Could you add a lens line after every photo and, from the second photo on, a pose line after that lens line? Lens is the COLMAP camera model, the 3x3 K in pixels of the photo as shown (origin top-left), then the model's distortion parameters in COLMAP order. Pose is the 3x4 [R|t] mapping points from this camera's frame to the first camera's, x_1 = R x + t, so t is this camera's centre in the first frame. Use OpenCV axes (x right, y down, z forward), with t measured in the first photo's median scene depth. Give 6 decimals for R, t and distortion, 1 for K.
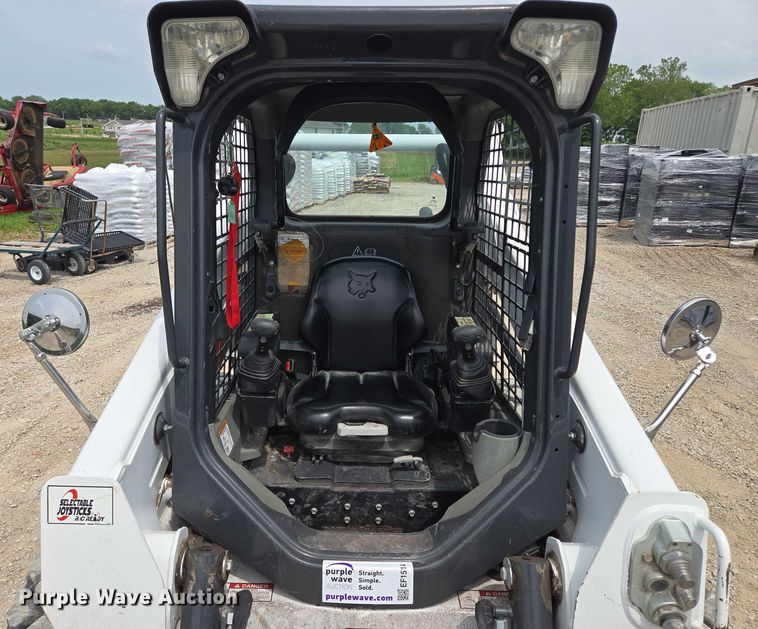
lens RADIAL K [[558.4, 0, 342.1], [0, 558.4, 310.4], [0, 0, 1]] dist [0.040965, -0.002738]
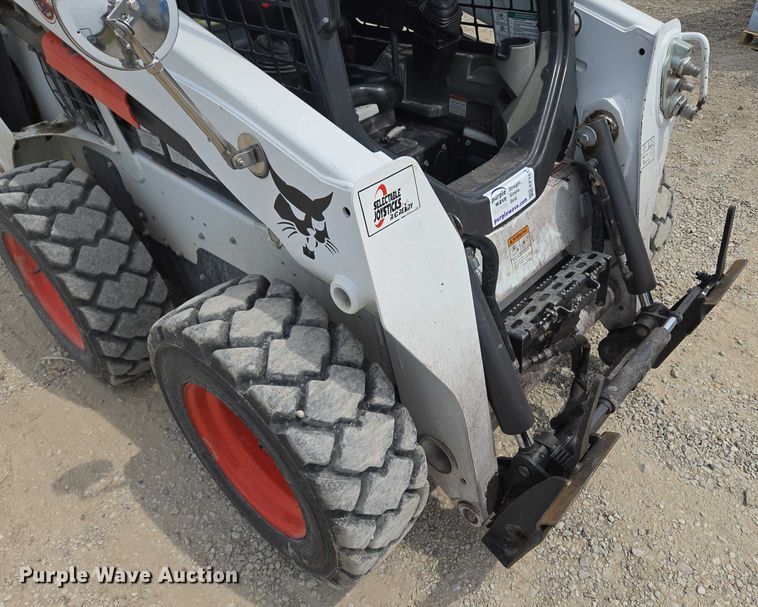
lens RADIAL K [[562.0, 0, 414.7], [0, 562.0, 307.5], [0, 0, 1]] dist [0.062417, -0.049647]
pose [[0.633569, -0.505115, 0.586046, -0.878039], [0.236214, 0.847592, 0.475174, 0.080745], [-0.736745, -0.162623, 0.656323, 0.353356]]
